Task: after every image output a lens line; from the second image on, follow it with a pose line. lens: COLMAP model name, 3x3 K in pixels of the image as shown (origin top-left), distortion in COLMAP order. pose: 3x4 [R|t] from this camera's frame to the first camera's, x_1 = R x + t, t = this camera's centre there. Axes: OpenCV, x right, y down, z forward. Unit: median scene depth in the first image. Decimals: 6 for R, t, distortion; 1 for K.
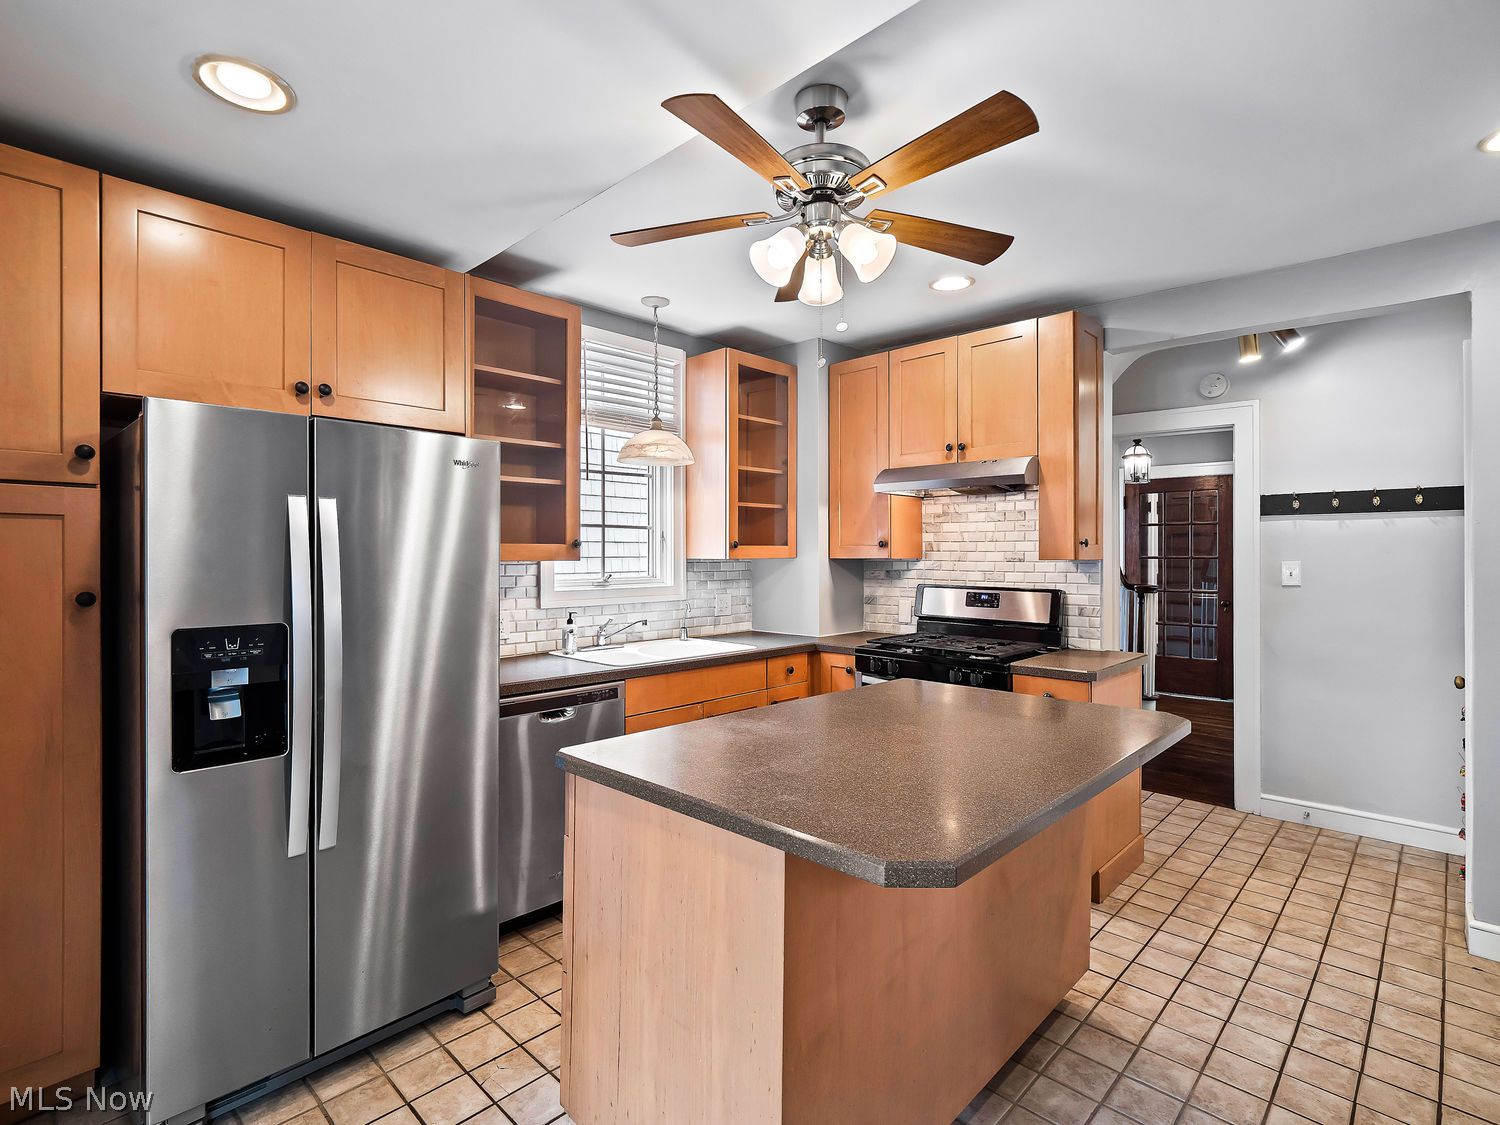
lens RADIAL K [[725.3, 0, 741.4], [0, 725.3, 561.3], [0, 0, 1]] dist [0.002596, -0.001018]
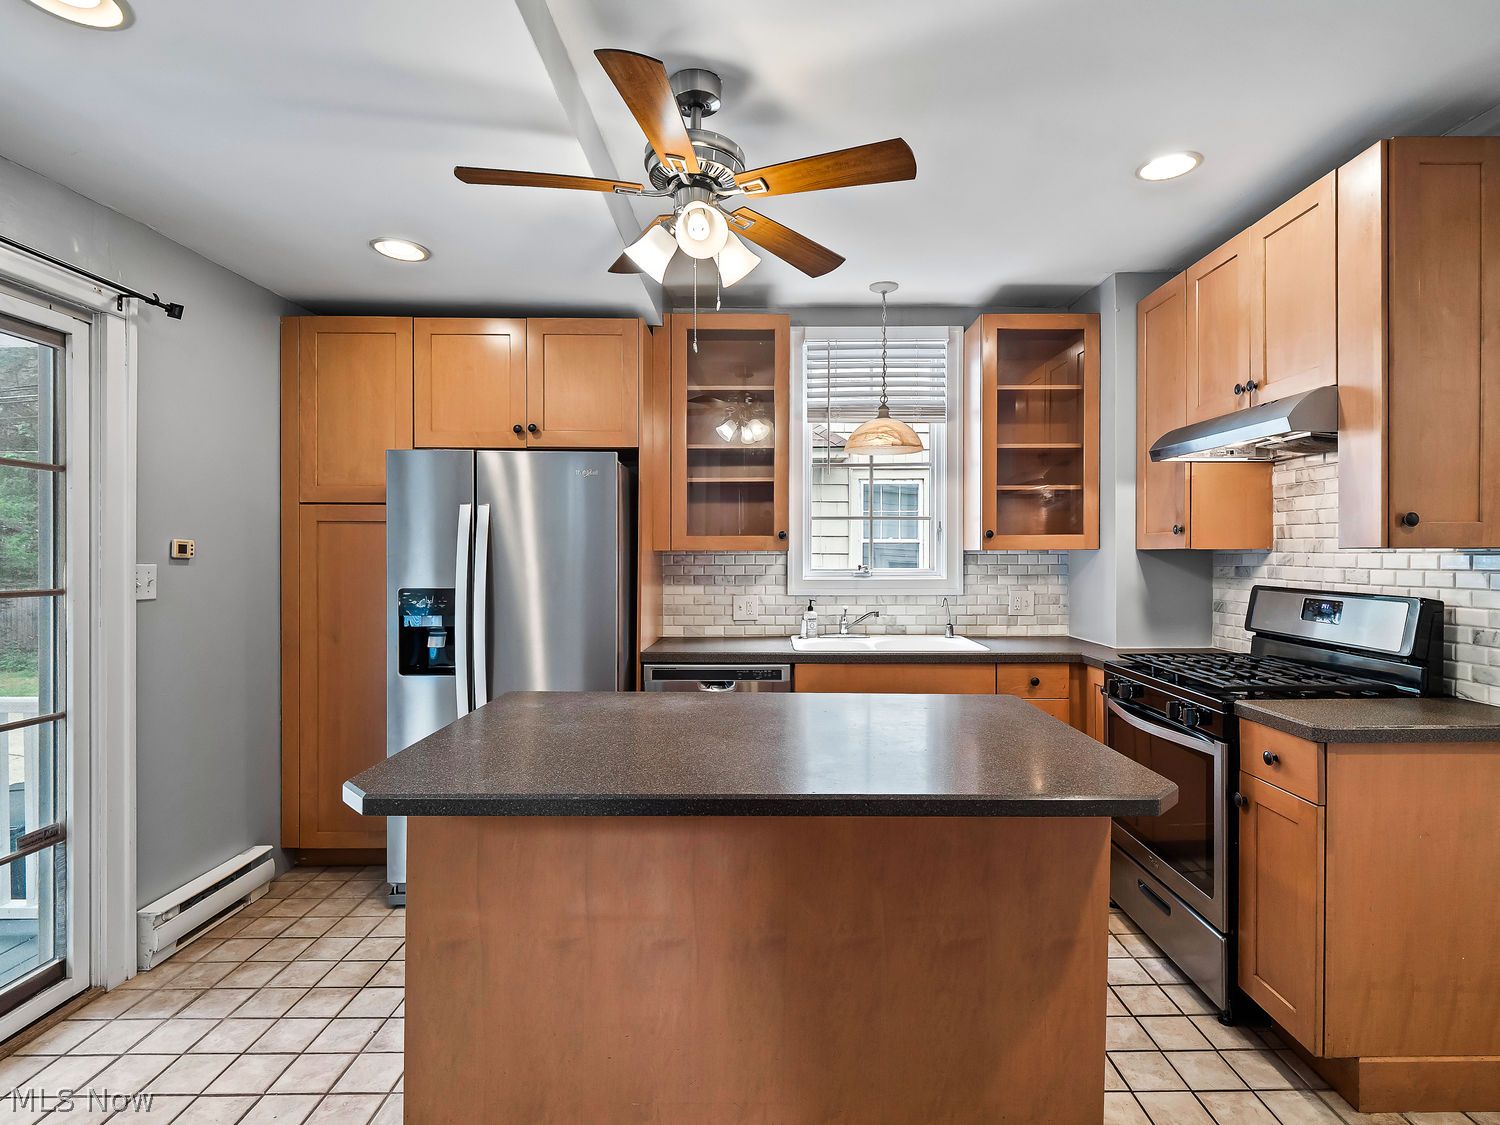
lens RADIAL K [[747.2, 0, 784.4], [0, 747.2, 558.9], [0, 0, 1]] dist [-0.003827, -0.000873]
pose [[0.713870, 0.004791, -0.700262, 0.457567], [-0.006233, 0.999980, 0.000487, 0.008852], [0.700250, 0.004017, 0.713886, 0.173451]]
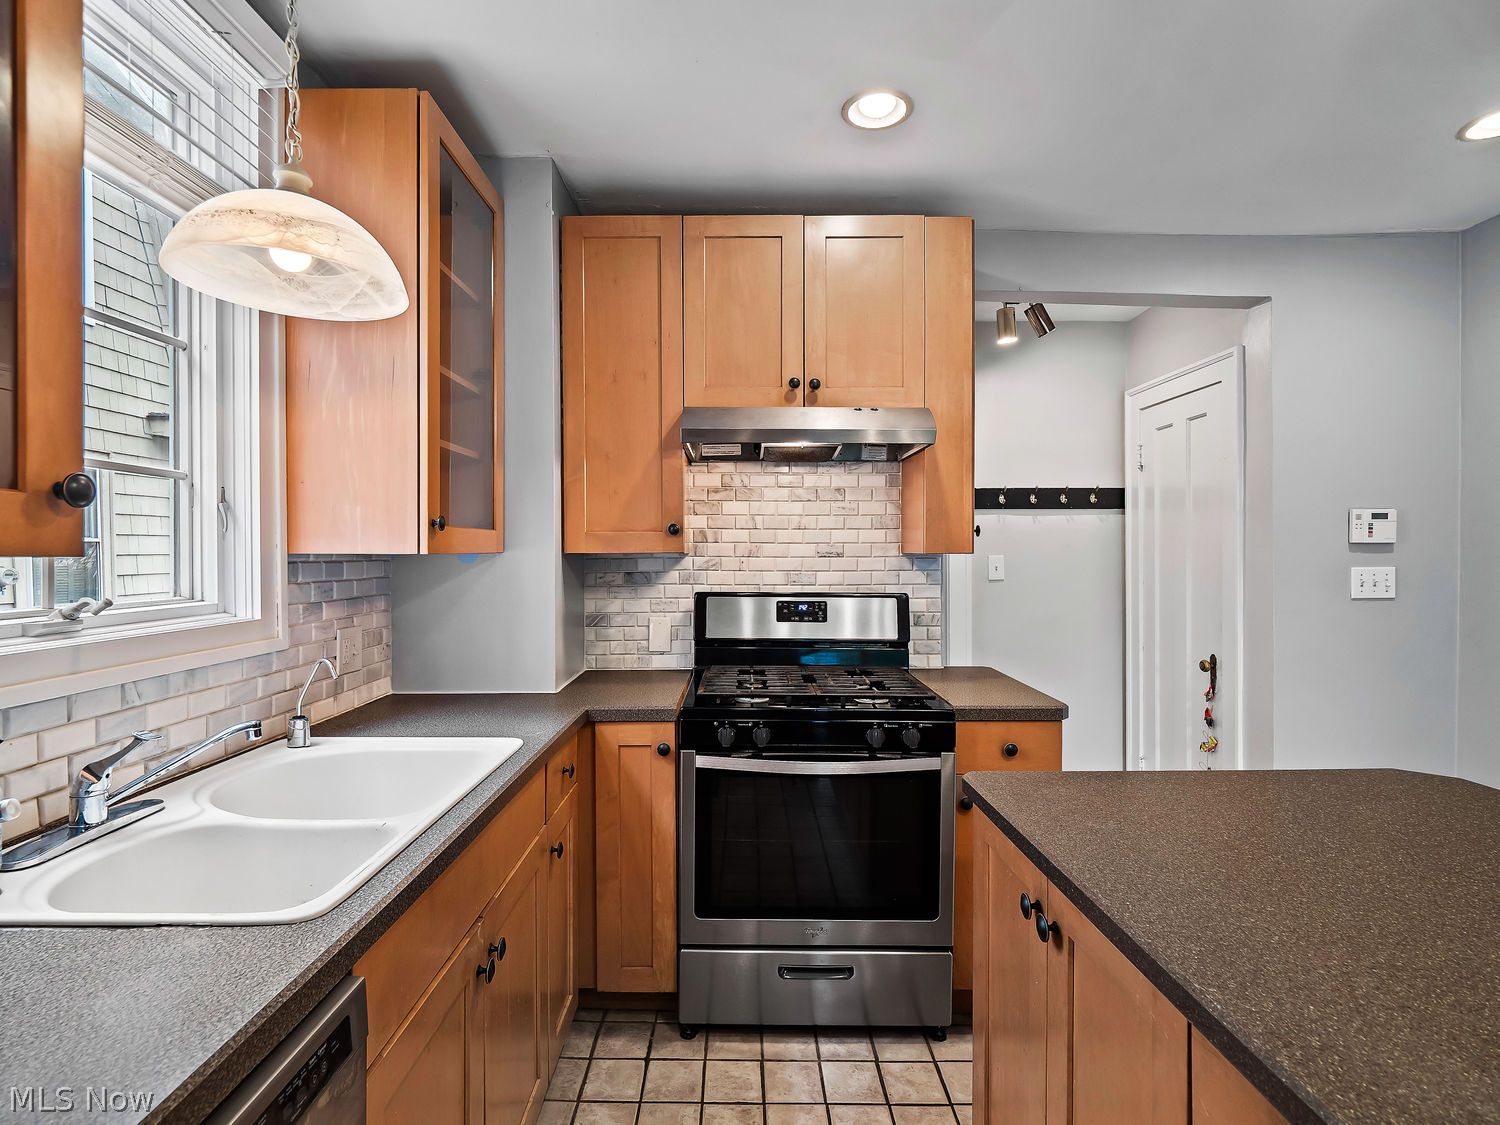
lens RADIAL K [[725.3, 0, 741.4], [0, 725.3, 561.3], [0, 0, 1]] dist [0.002596, -0.001018]
pose [[0.720172, -0.008518, 0.693743, -0.194992], [0.006754, 0.999963, 0.005266, 0.000331], [-0.693763, 0.000893, 0.720203, 0.536053]]
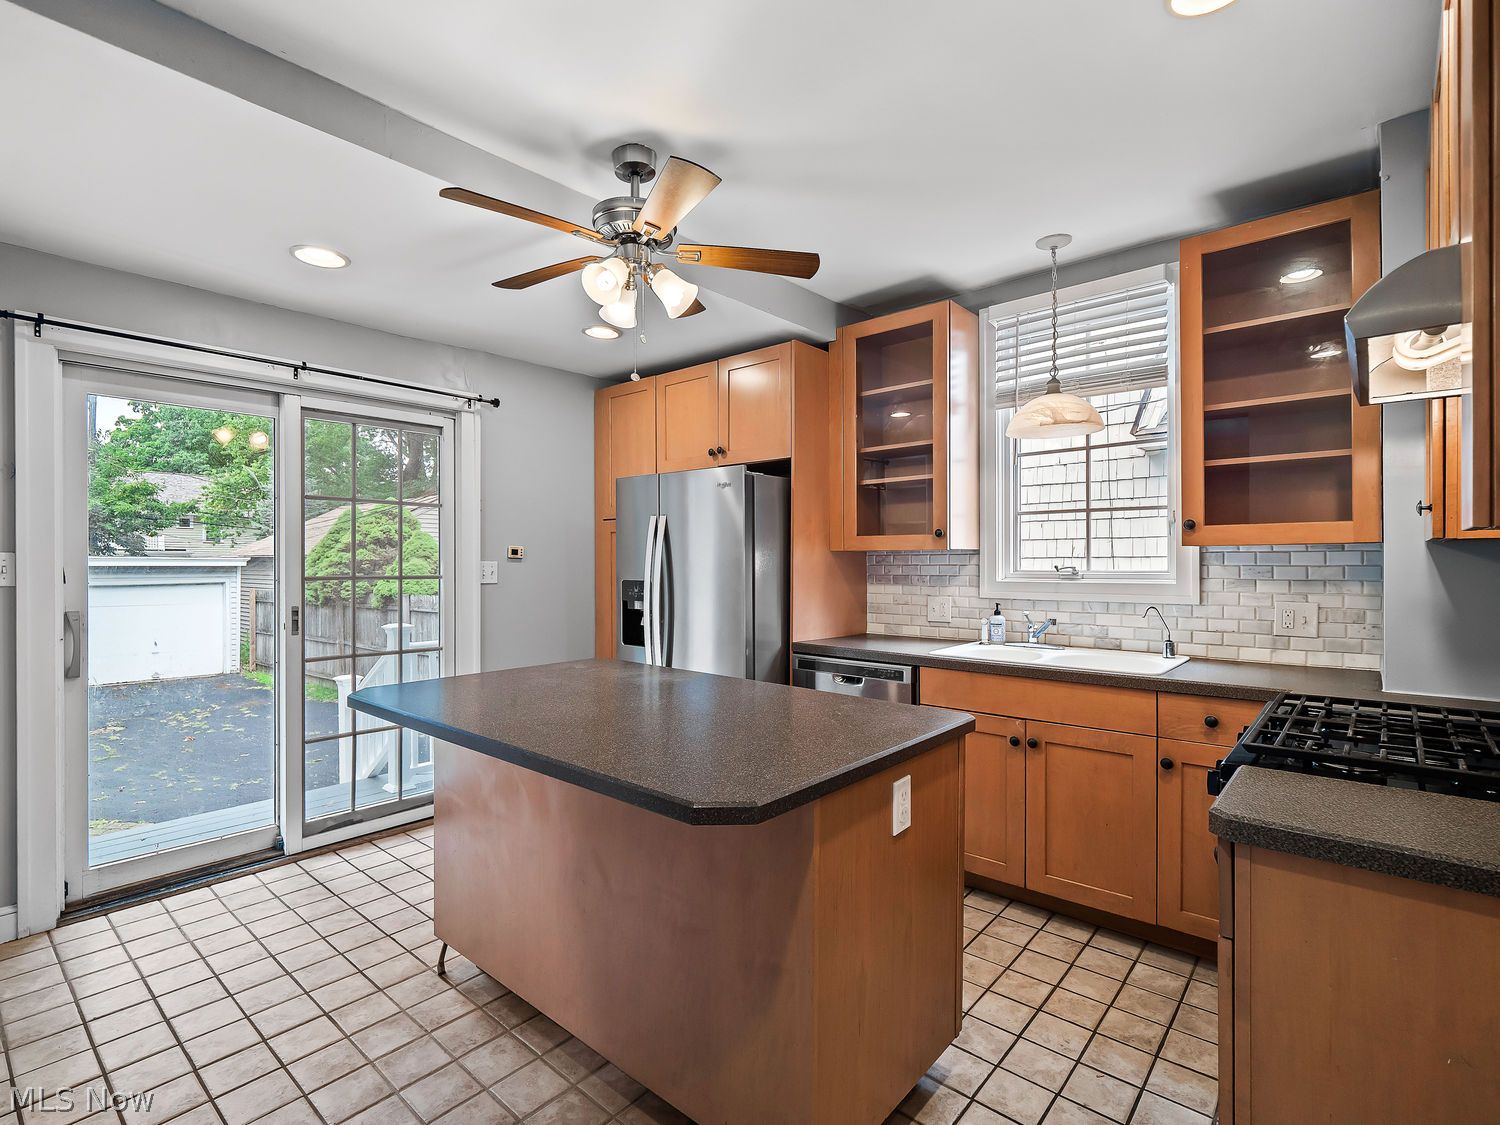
lens RADIAL K [[728.4, 0, 752.4], [0, 728.4, 562.3], [0, 0, 1]] dist [-0.000194, -0.000743]
pose [[0.060239, 0.003206, -0.998179, 0.655718], [-0.006122, 0.999977, 0.002842, 0.013181], [0.998165, 0.005939, 0.060257, 0.556856]]
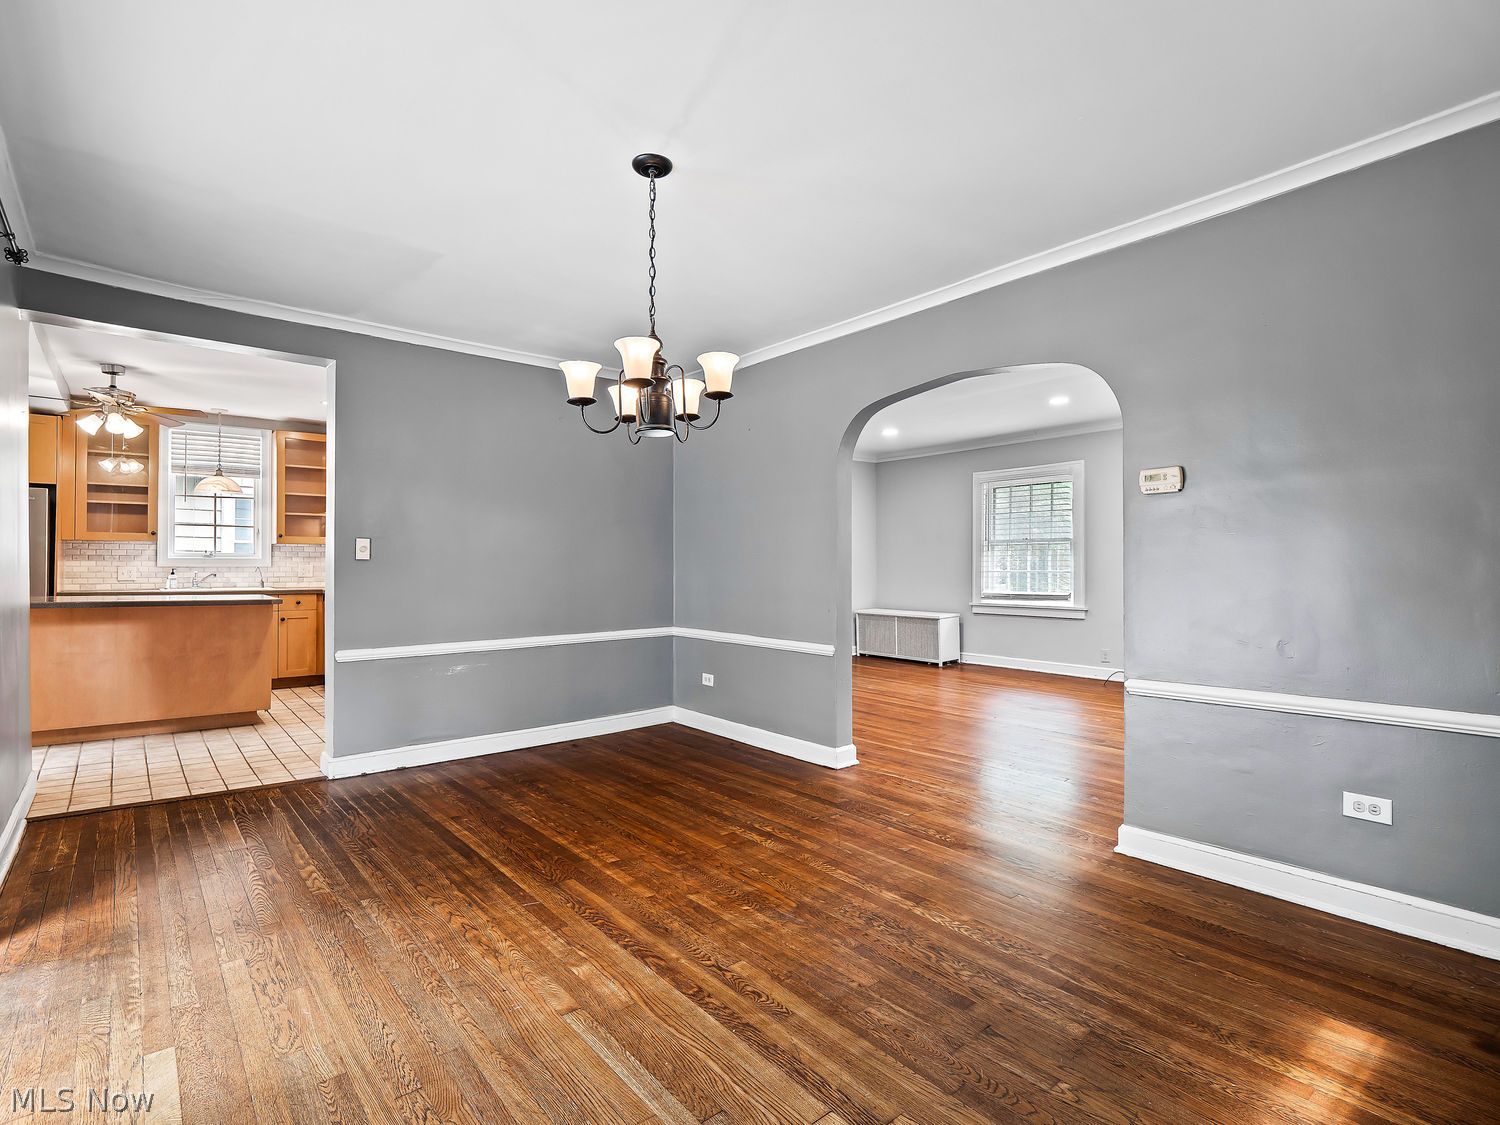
lens RADIAL K [[727.3, 0, 722.6], [0, 727.3, 558.0], [0, 0, 1]] dist [0.000118, -0.000735]
pose [[0.993320, 0.001161, -0.115385, 1.335066], [-0.003543, 0.999785, -0.020434, 0.069328], [0.115337, 0.020707, 0.993111, -0.711630]]
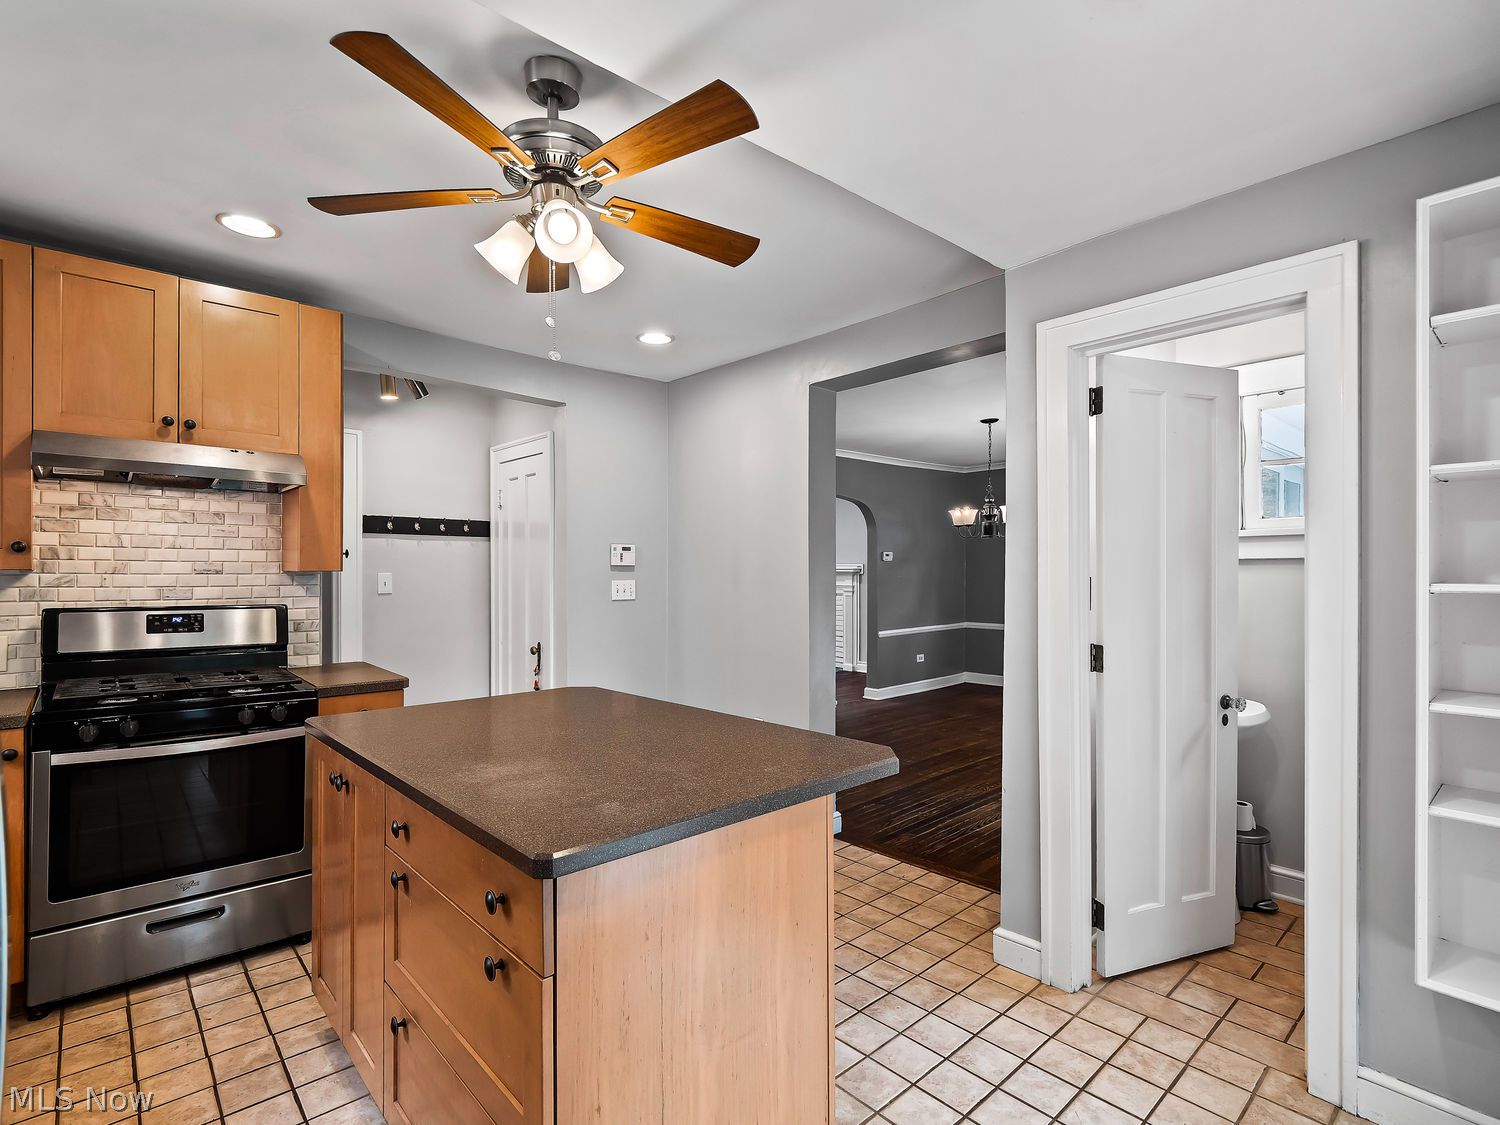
lens RADIAL K [[733.9, 0, 740.8], [0, 733.9, 568.7], [0, 0, 1]] dist [-0.002086, 0.000163]
pose [[0.076255, 0.003813, 0.997081, -0.402349], [0.005384, 0.999977, -0.004236, 0.001179], [-0.997074, 0.005691, 0.076233, 0.338258]]
